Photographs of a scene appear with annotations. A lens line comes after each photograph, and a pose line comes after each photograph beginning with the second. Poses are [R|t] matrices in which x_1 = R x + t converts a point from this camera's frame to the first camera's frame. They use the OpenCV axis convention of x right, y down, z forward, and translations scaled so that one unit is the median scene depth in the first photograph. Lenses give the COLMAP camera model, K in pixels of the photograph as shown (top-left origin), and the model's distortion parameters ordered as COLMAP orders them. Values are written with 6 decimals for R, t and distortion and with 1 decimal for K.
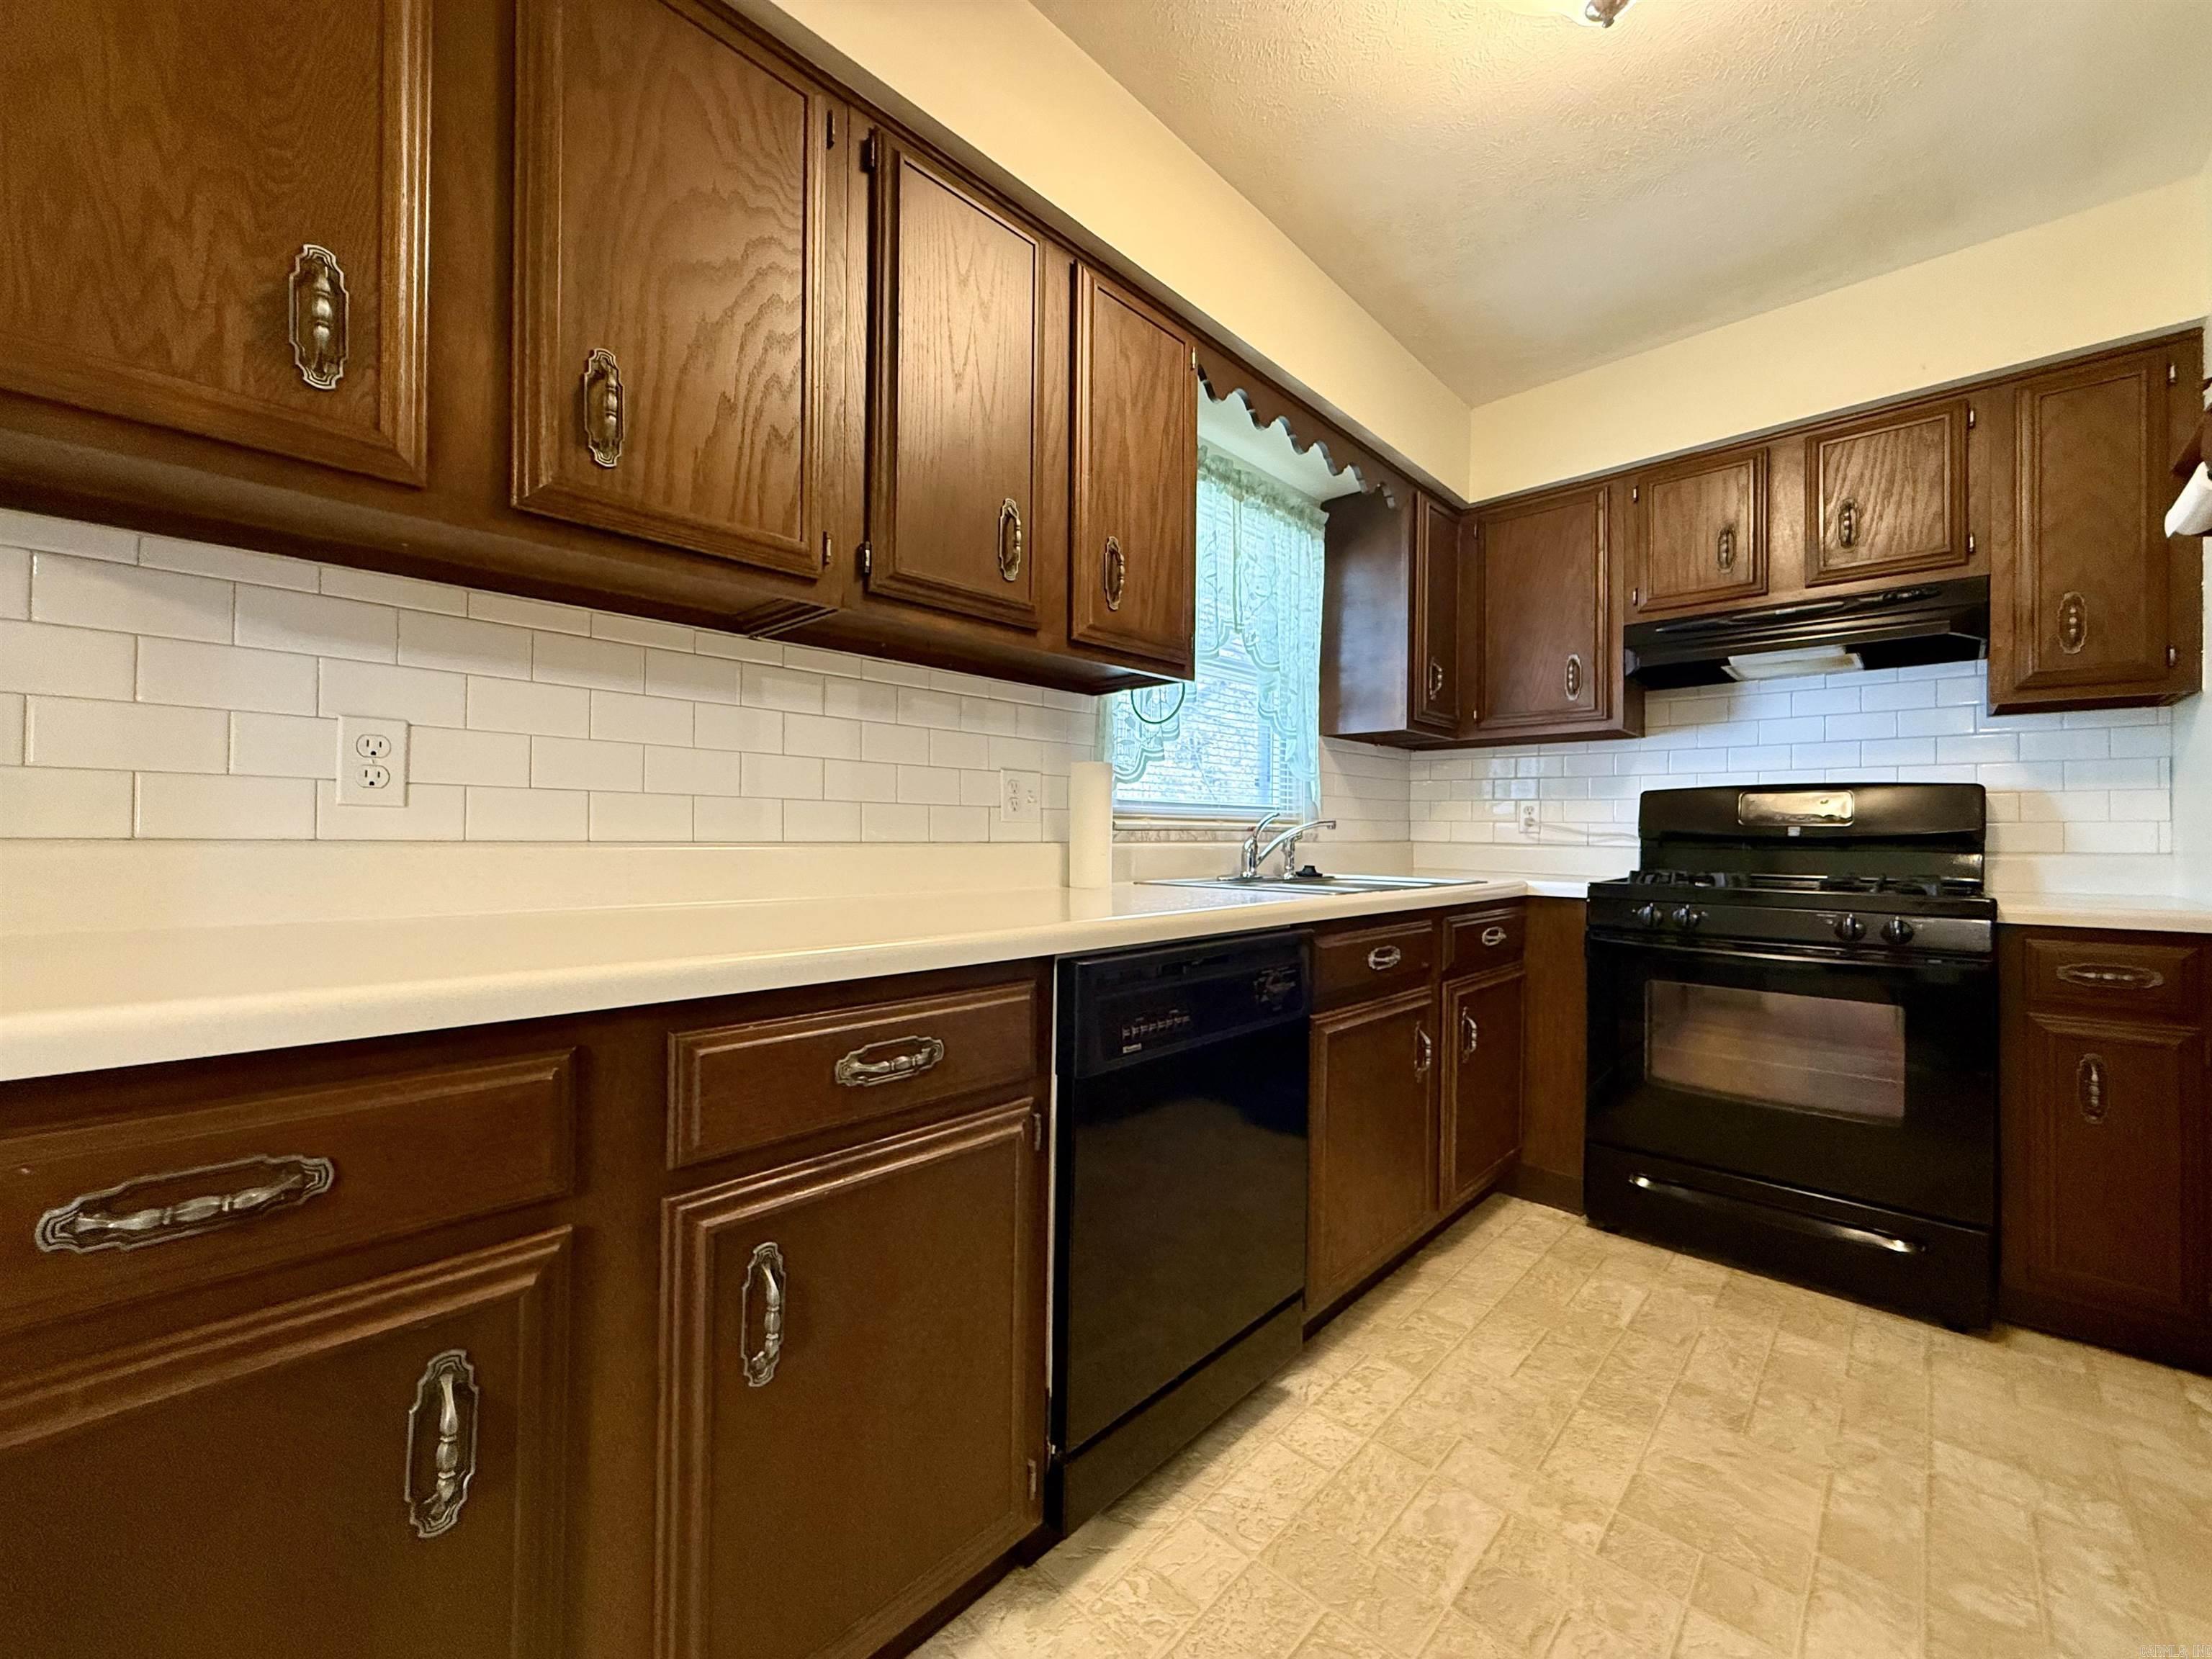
lens RADIAL K [[881.7, 0, 1102.4], [0, 881.7, 825.8], [0, 0, 1]] dist [0.001892, 0.000164]
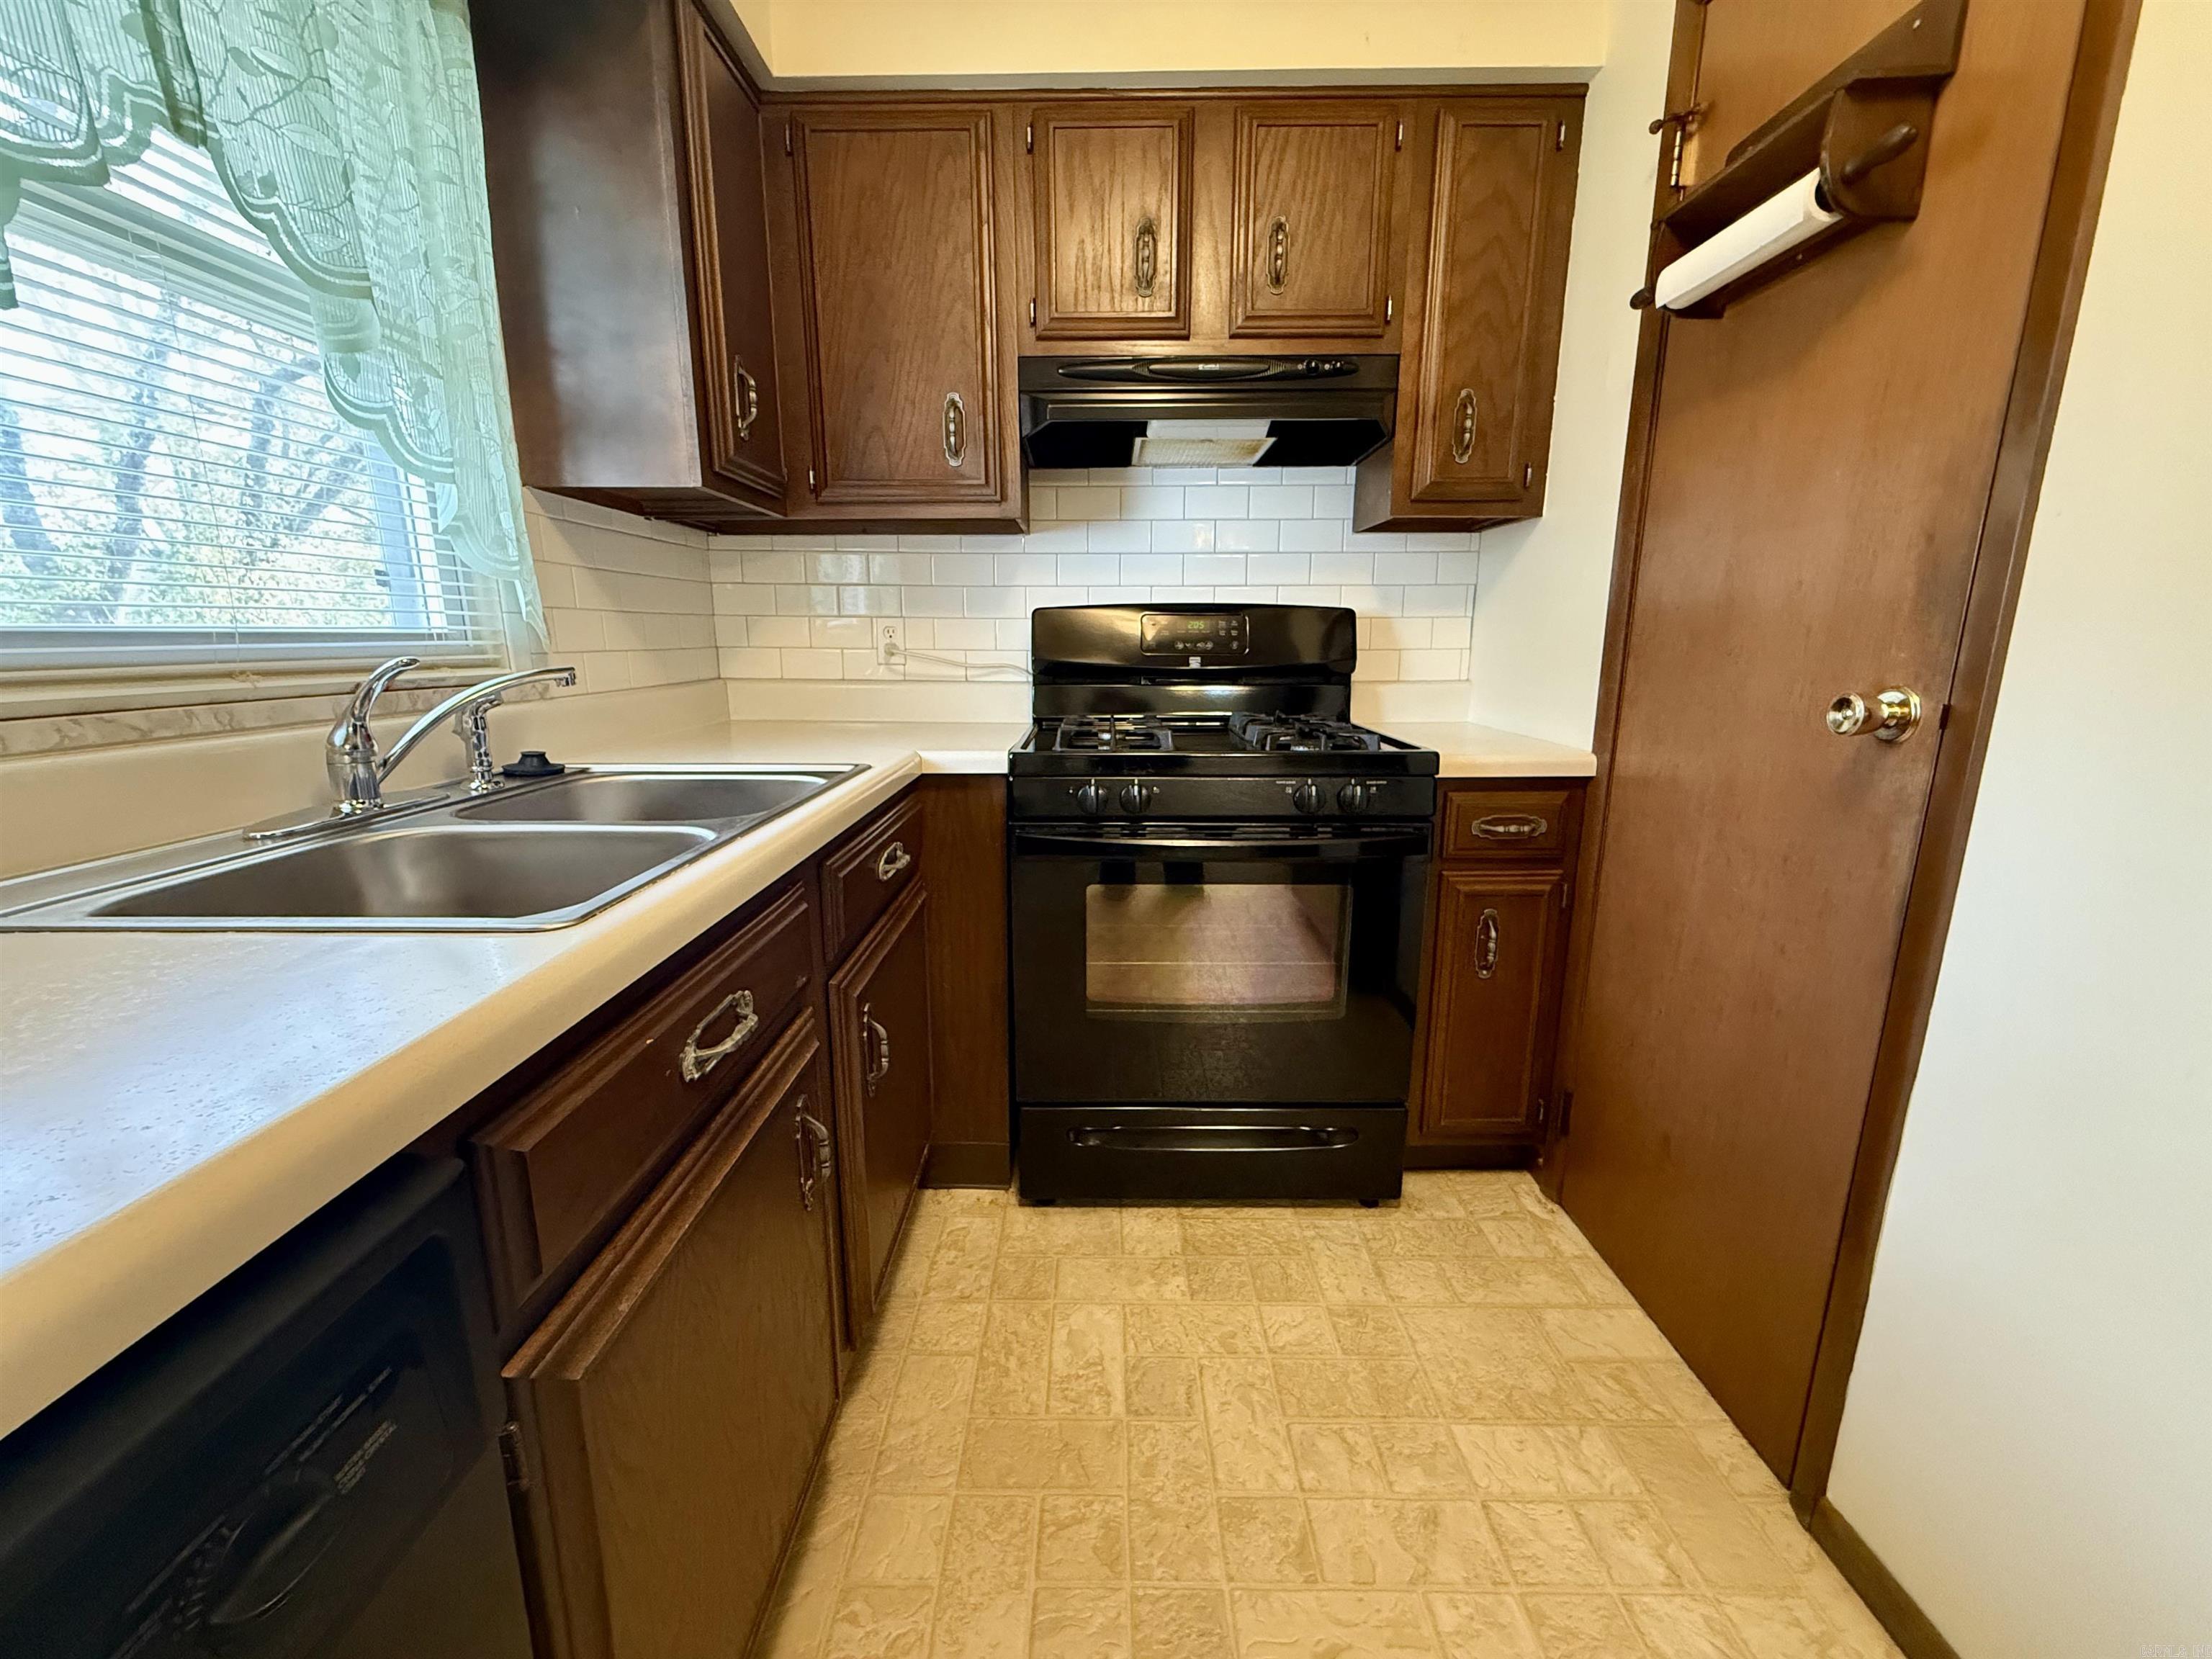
lens RADIAL K [[876.2, 0, 1098.0], [0, 876.2, 828.6], [0, 0, 1]] dist [-0.000788, -0.000183]
pose [[0.730166, -0.154205, 0.665641, 0.152910], [0.001535, 0.974568, 0.224089, -0.028626], [-0.683268, -0.162600, 0.711833, 0.483394]]
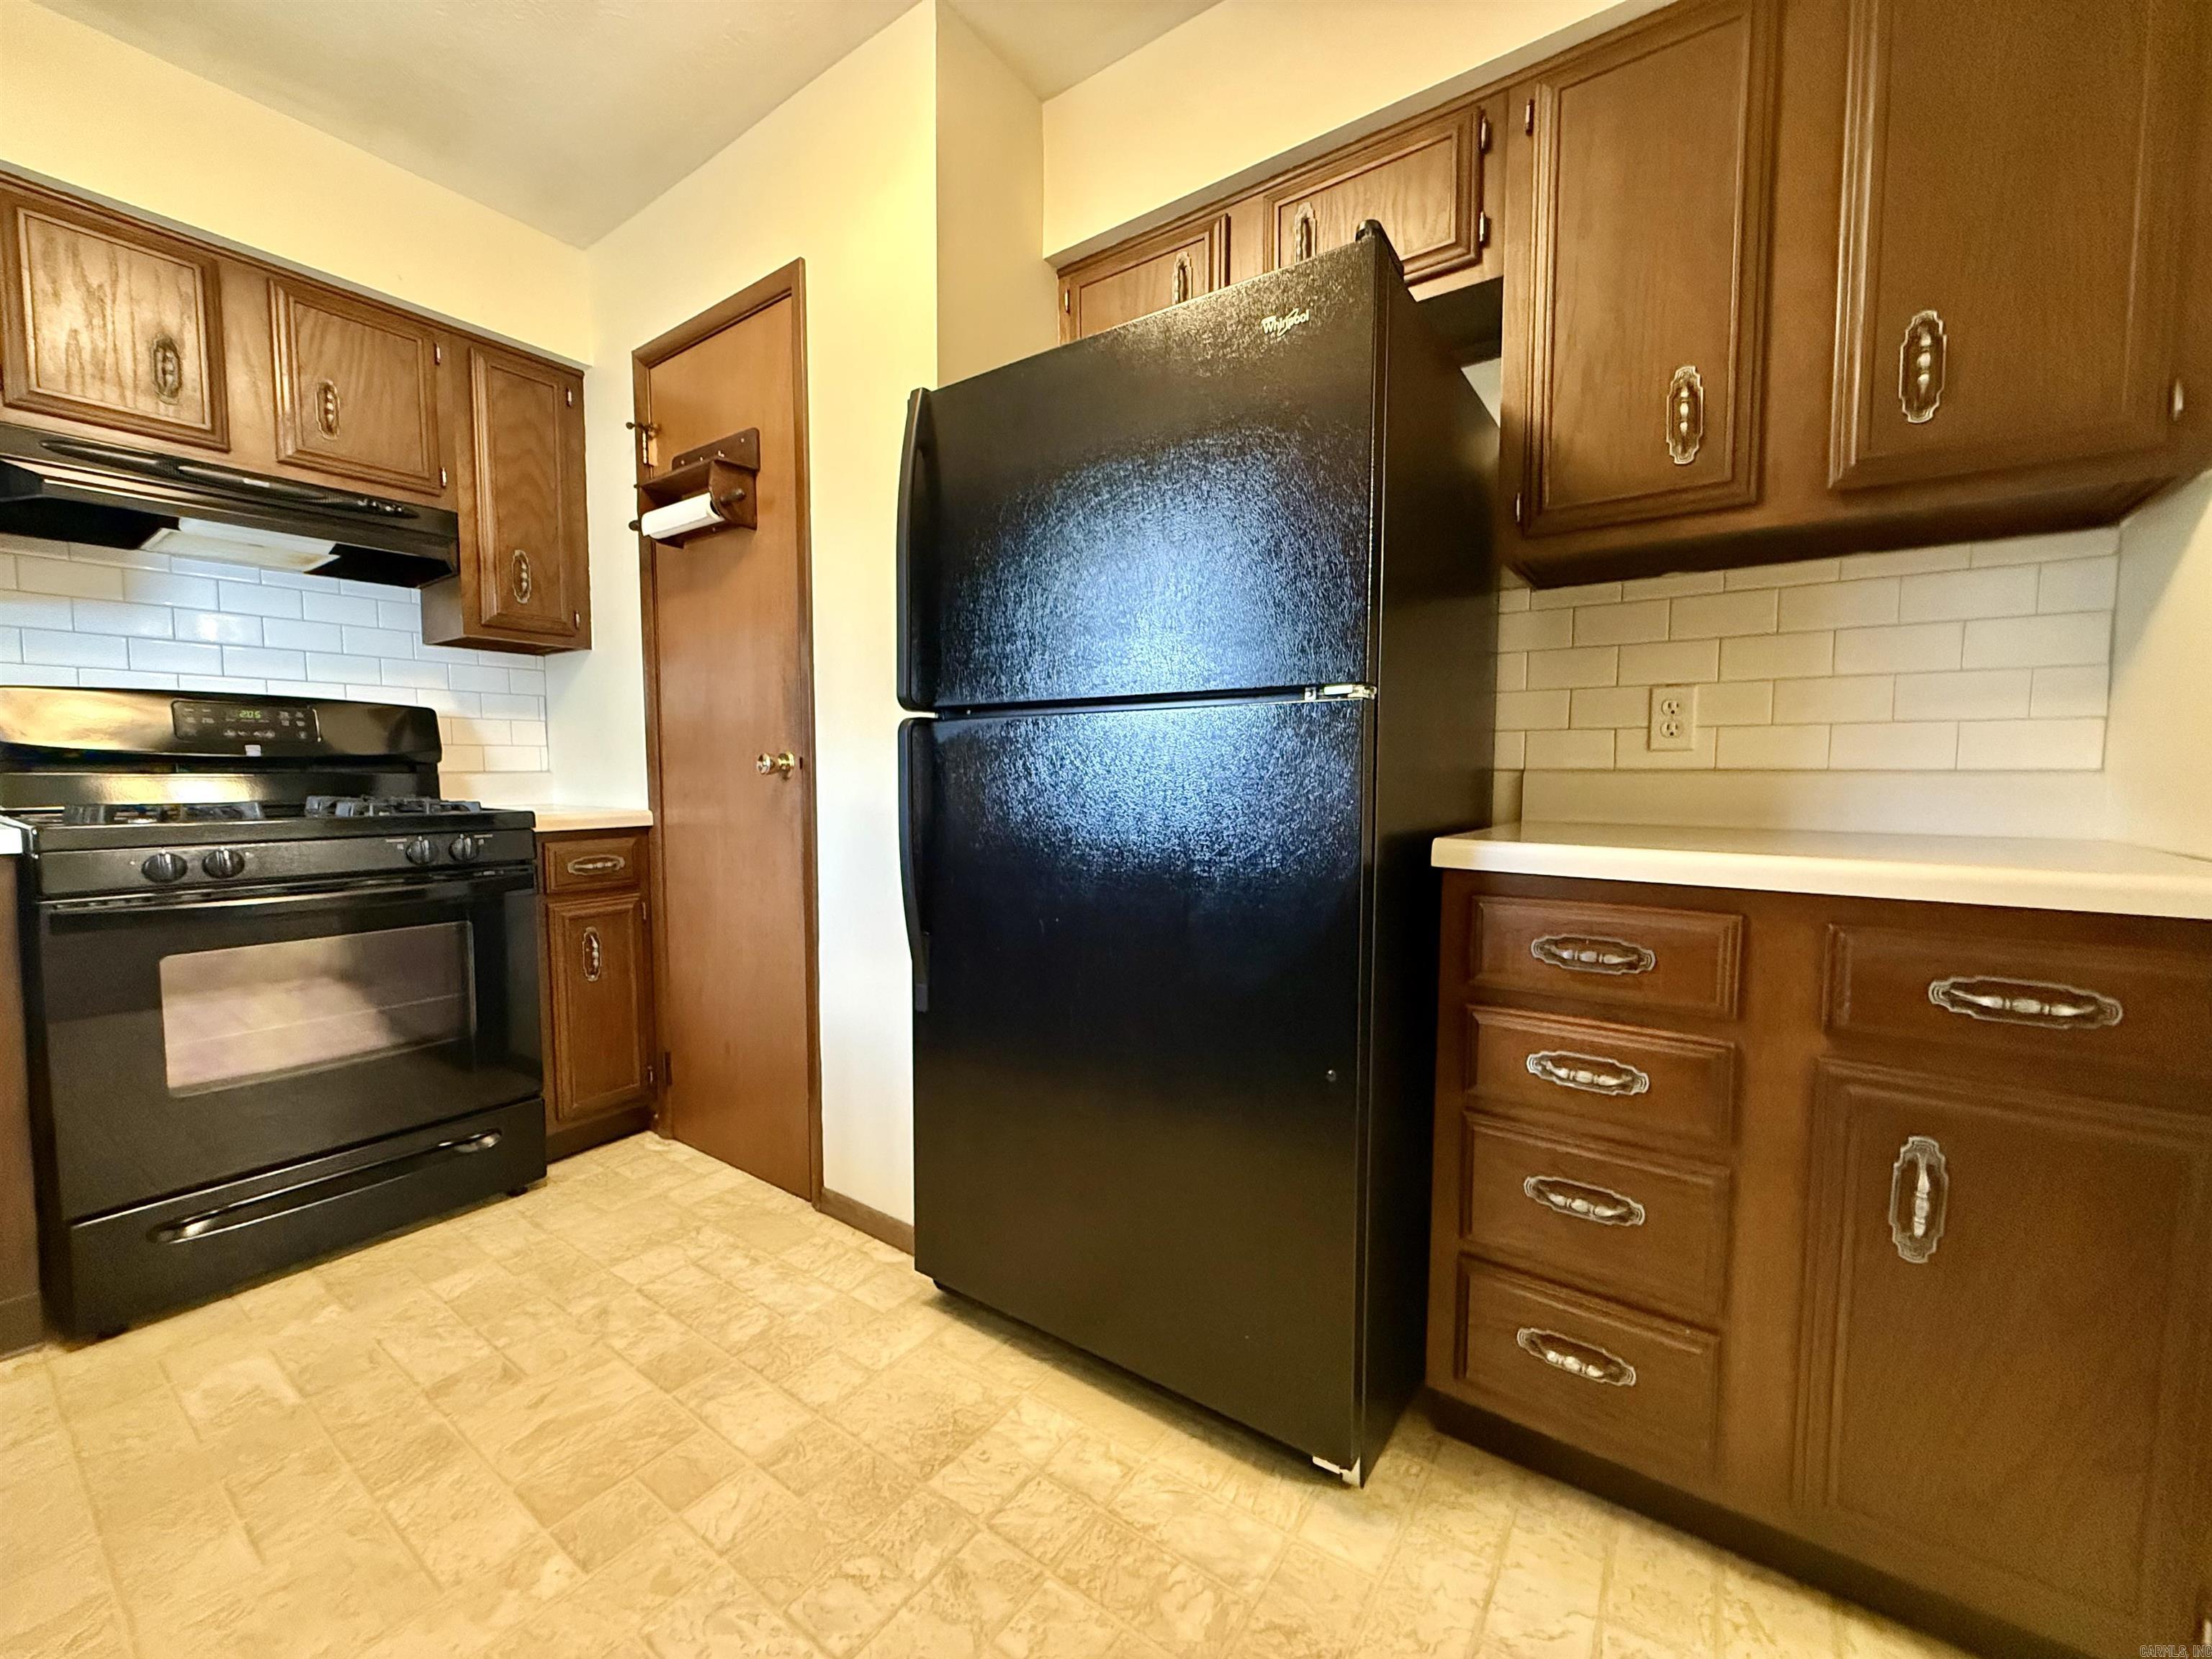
lens RADIAL K [[876.2, 0, 1098.0], [0, 876.2, 828.6], [0, 0, 1]] dist [-0.000788, -0.000183]
pose [[-0.140971, -0.072705, 0.987341, -0.172292], [-0.011316, 0.997353, 0.071826, 0.012113], [-0.989949, -0.001047, -0.141420, 0.345638]]
